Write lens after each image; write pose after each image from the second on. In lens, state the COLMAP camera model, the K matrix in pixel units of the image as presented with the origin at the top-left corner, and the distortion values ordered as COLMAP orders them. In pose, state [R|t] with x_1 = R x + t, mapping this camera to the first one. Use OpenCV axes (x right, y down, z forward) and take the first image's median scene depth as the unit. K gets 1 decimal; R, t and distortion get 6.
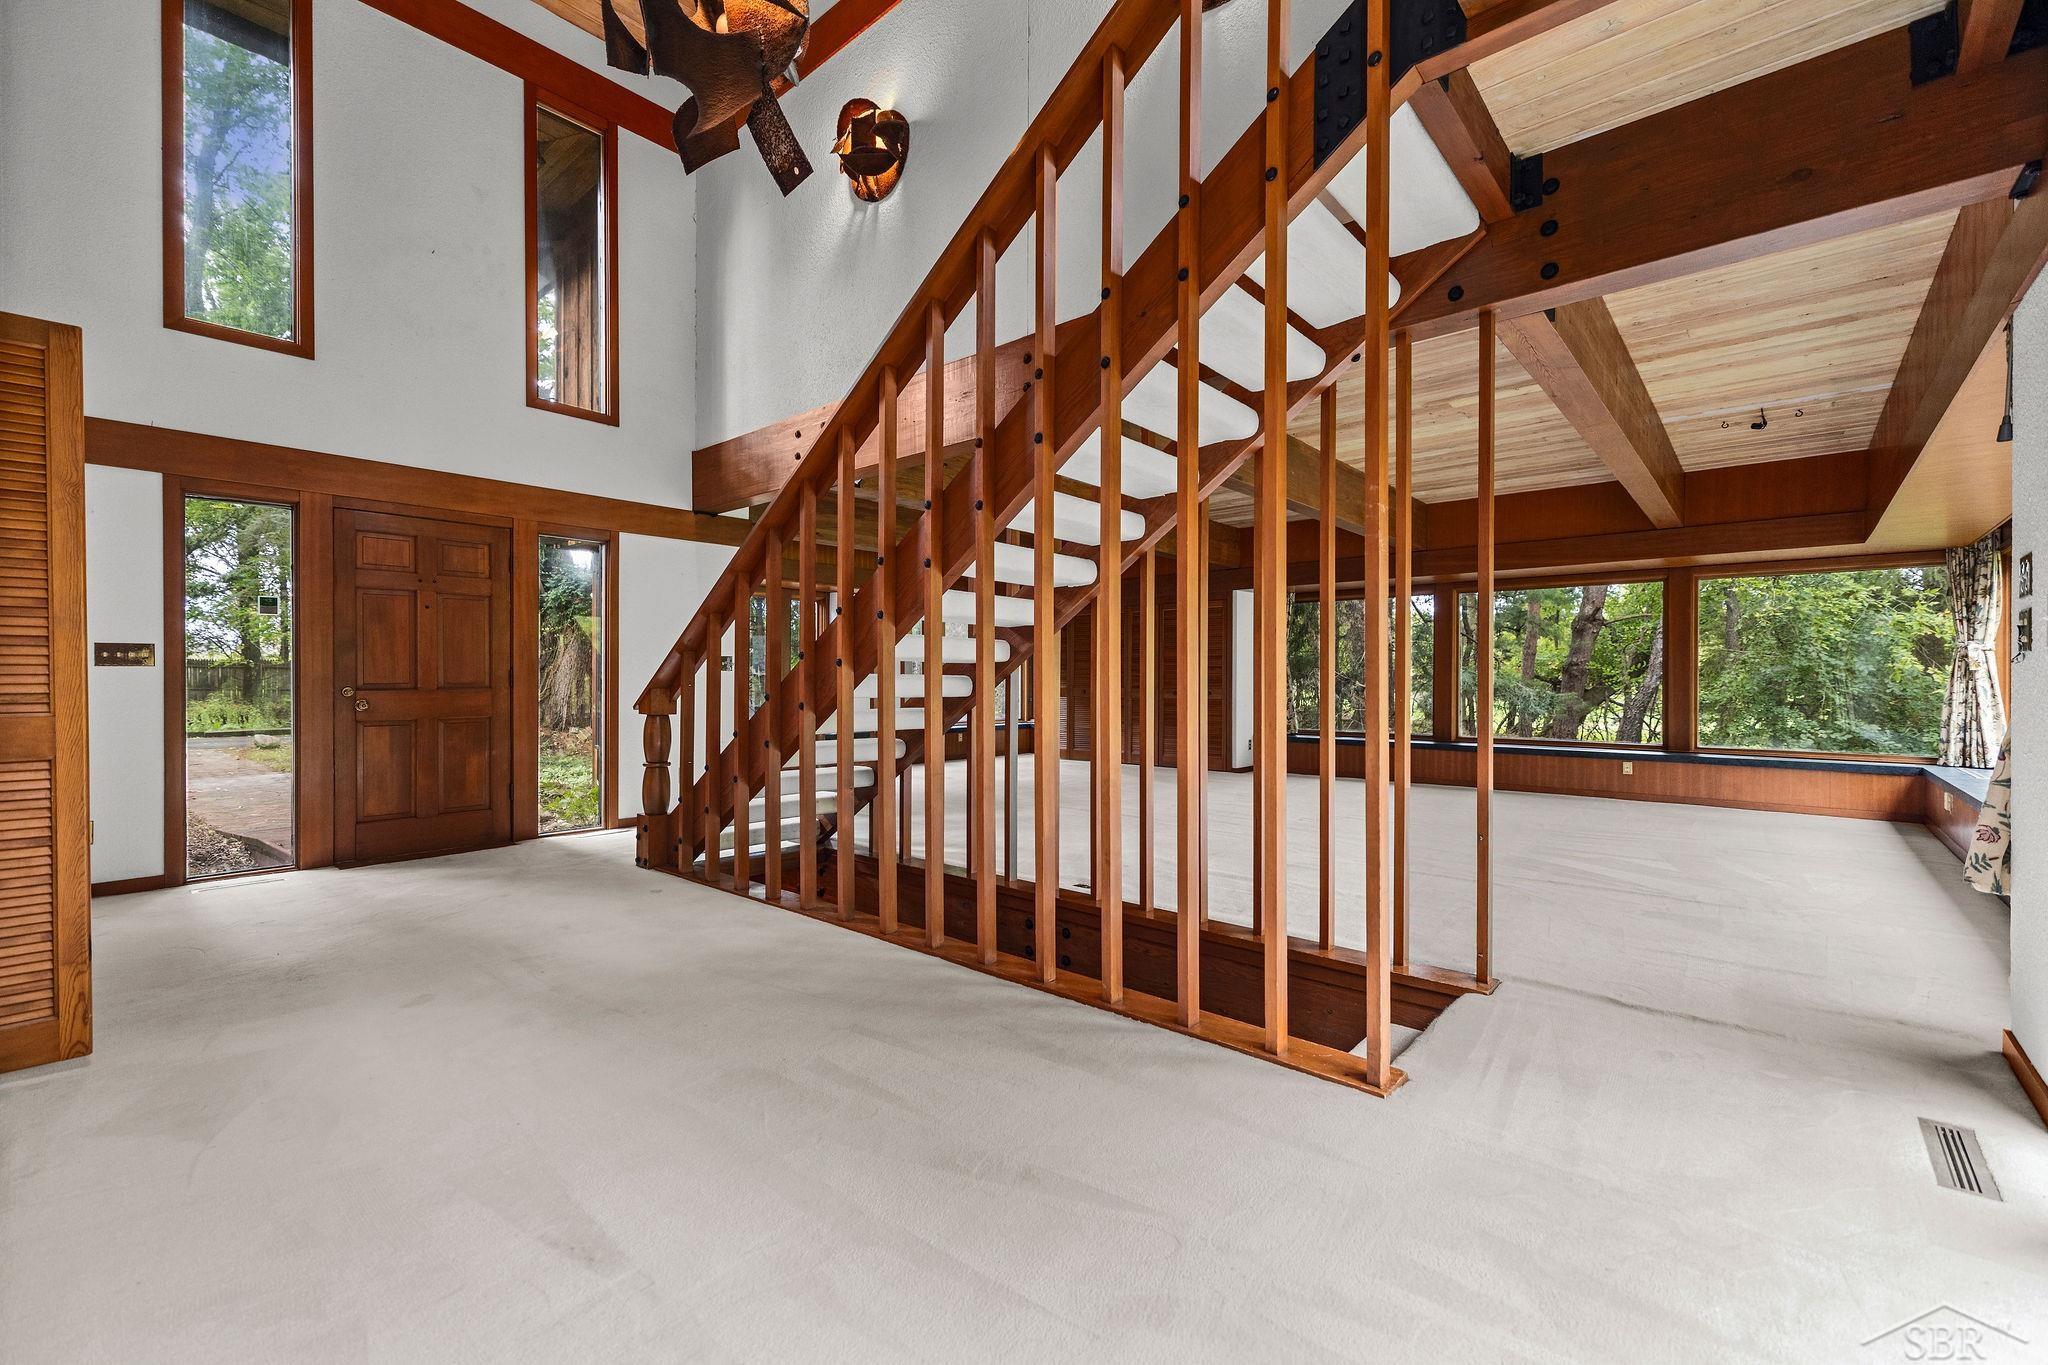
lens RADIAL K [[868.1, 0, 1023.6], [0, 868.1, 683.5], [0, 0, 1]] dist [0.005038, 0.000615]
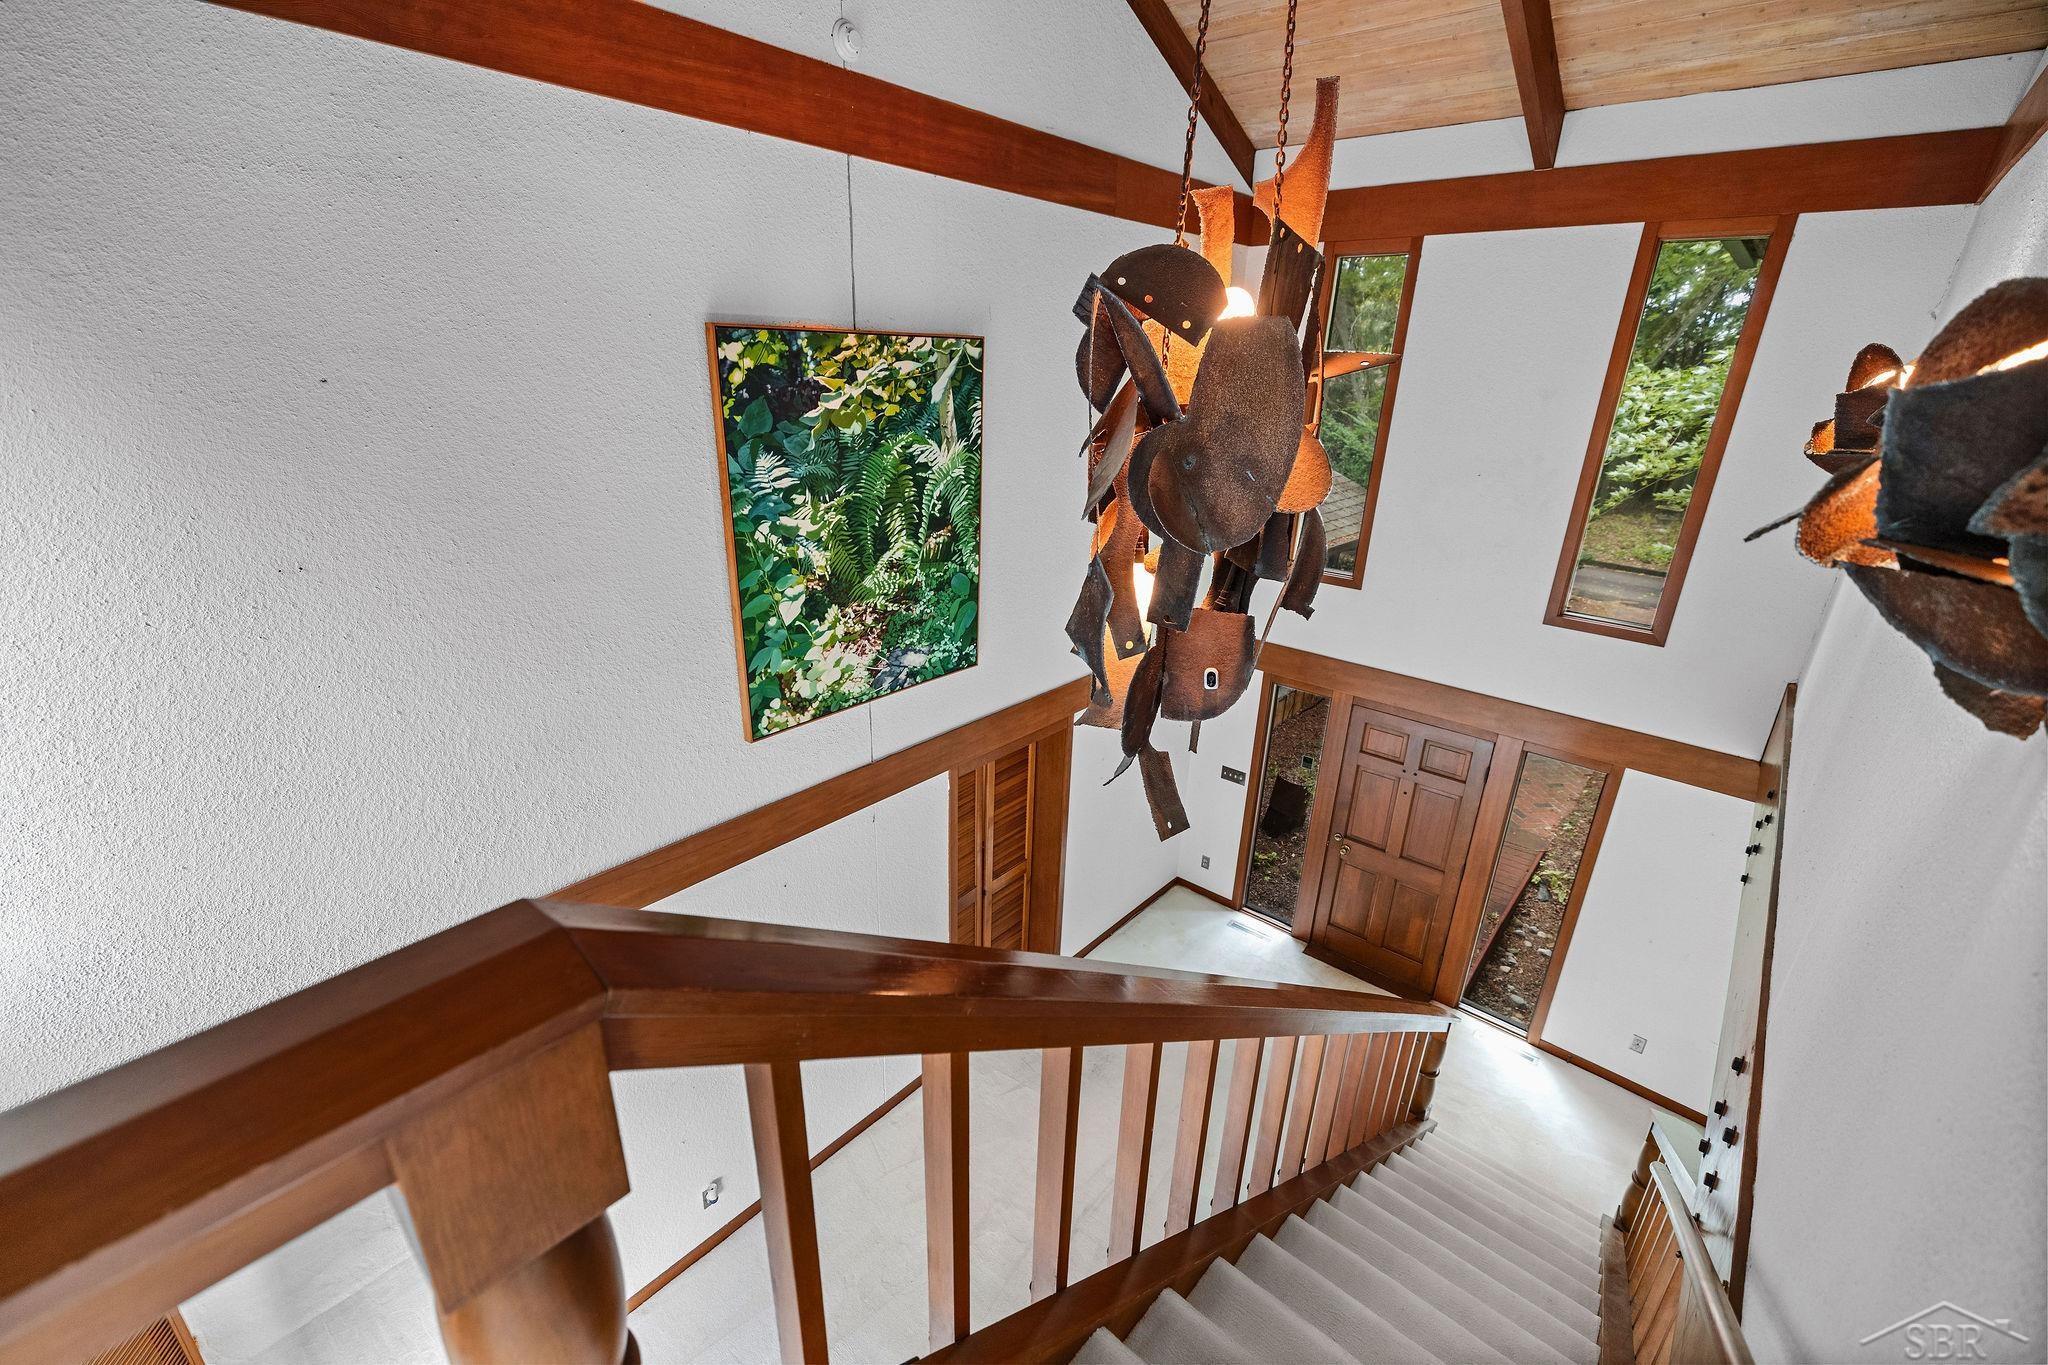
lens RADIAL K [[868.1, 0, 1022.6], [0, 868.1, 685.8], [0, 0, 1]] dist [0.005038, 0.000615]
pose [[0.000677, 0.369482, -0.929238, 0.381042], [-0.025808, 0.928935, 0.369343, -0.744874], [0.999667, 0.023732, 0.010164, 0.577028]]
